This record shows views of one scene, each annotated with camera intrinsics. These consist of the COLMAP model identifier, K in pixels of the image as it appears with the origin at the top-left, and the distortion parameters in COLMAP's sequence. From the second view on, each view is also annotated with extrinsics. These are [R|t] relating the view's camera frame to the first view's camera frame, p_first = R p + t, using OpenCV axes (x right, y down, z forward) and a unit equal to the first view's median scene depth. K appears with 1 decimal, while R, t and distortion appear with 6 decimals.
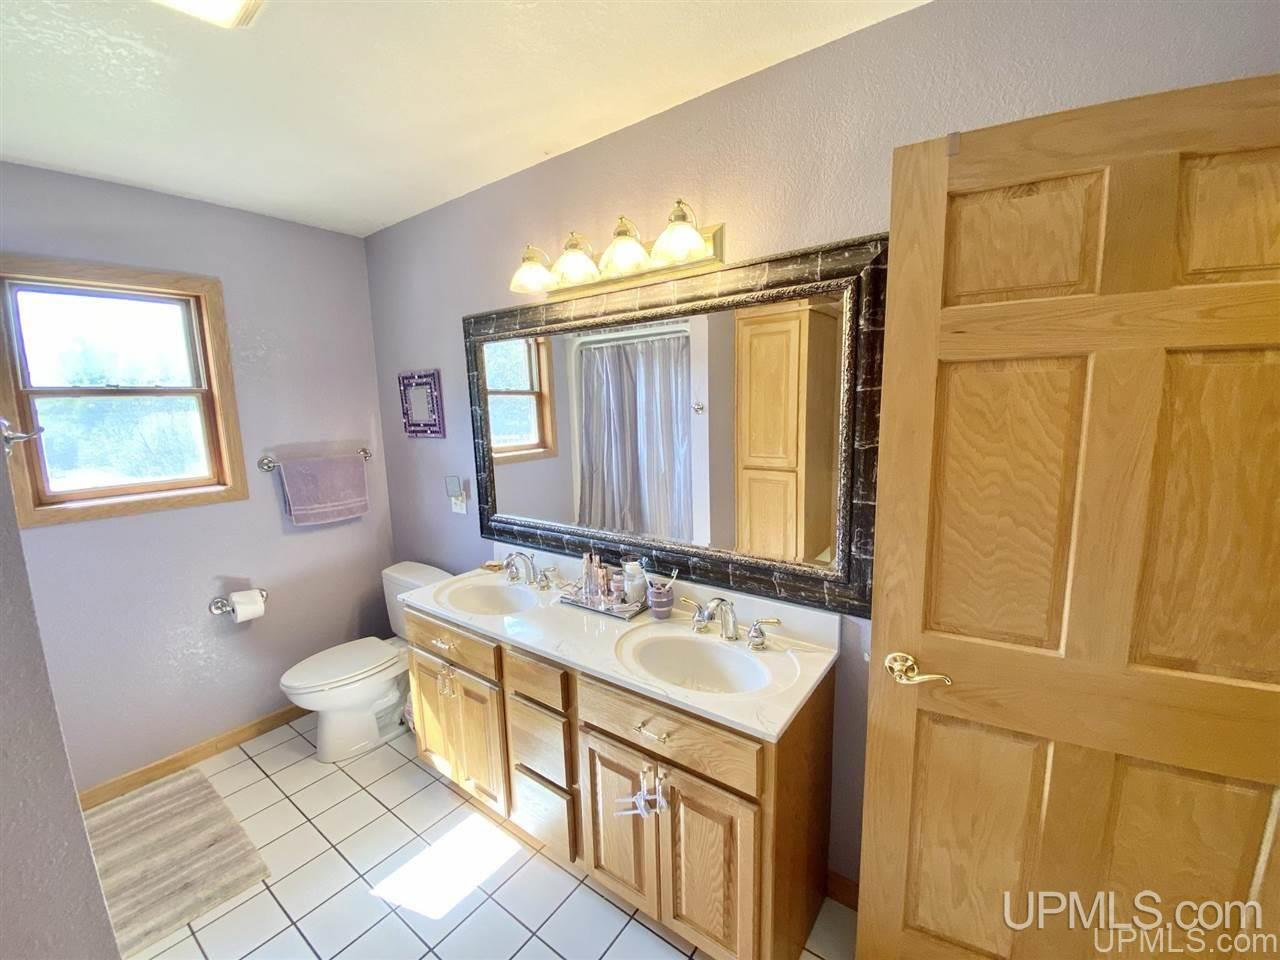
lens RADIAL K [[520.8, 0, 668.5], [0, 520.8, 477.3], [0, 0, 1]] dist [-0.001970, -0.001008]
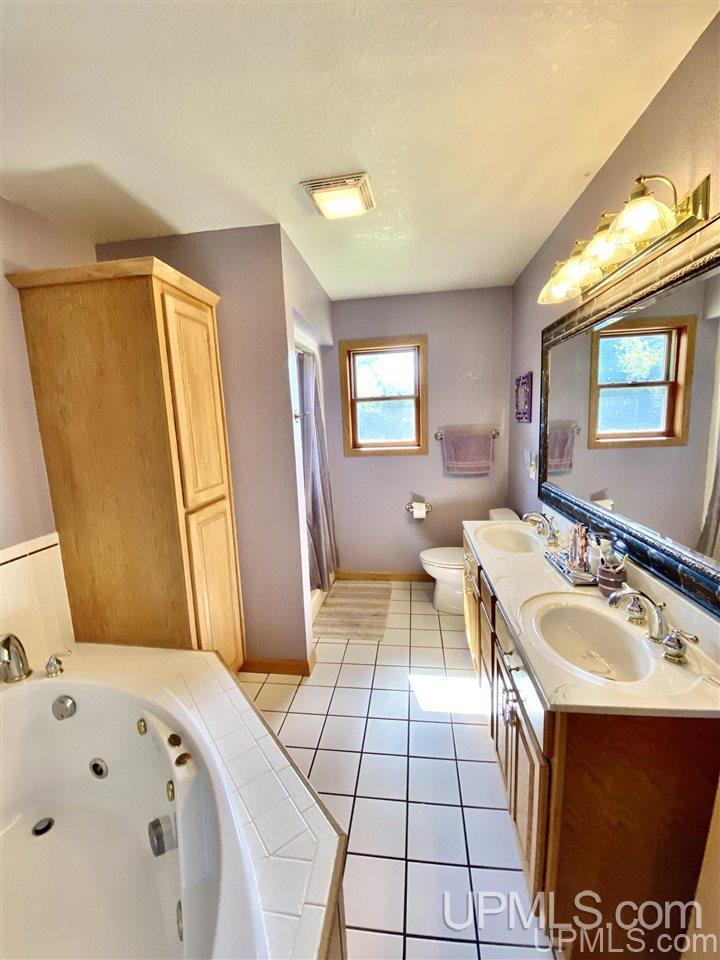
lens RADIAL K [[390.6, 0, 361.8], [0, 390.6, 479.4], [0, 0, 1]] dist [-0.001970, -0.001008]
pose [[0.475037, 0.139582, -0.868825, 0.310347], [-0.089023, 0.989897, 0.110359, -0.002749], [0.875451, 0.024920, 0.482664, 0.144925]]
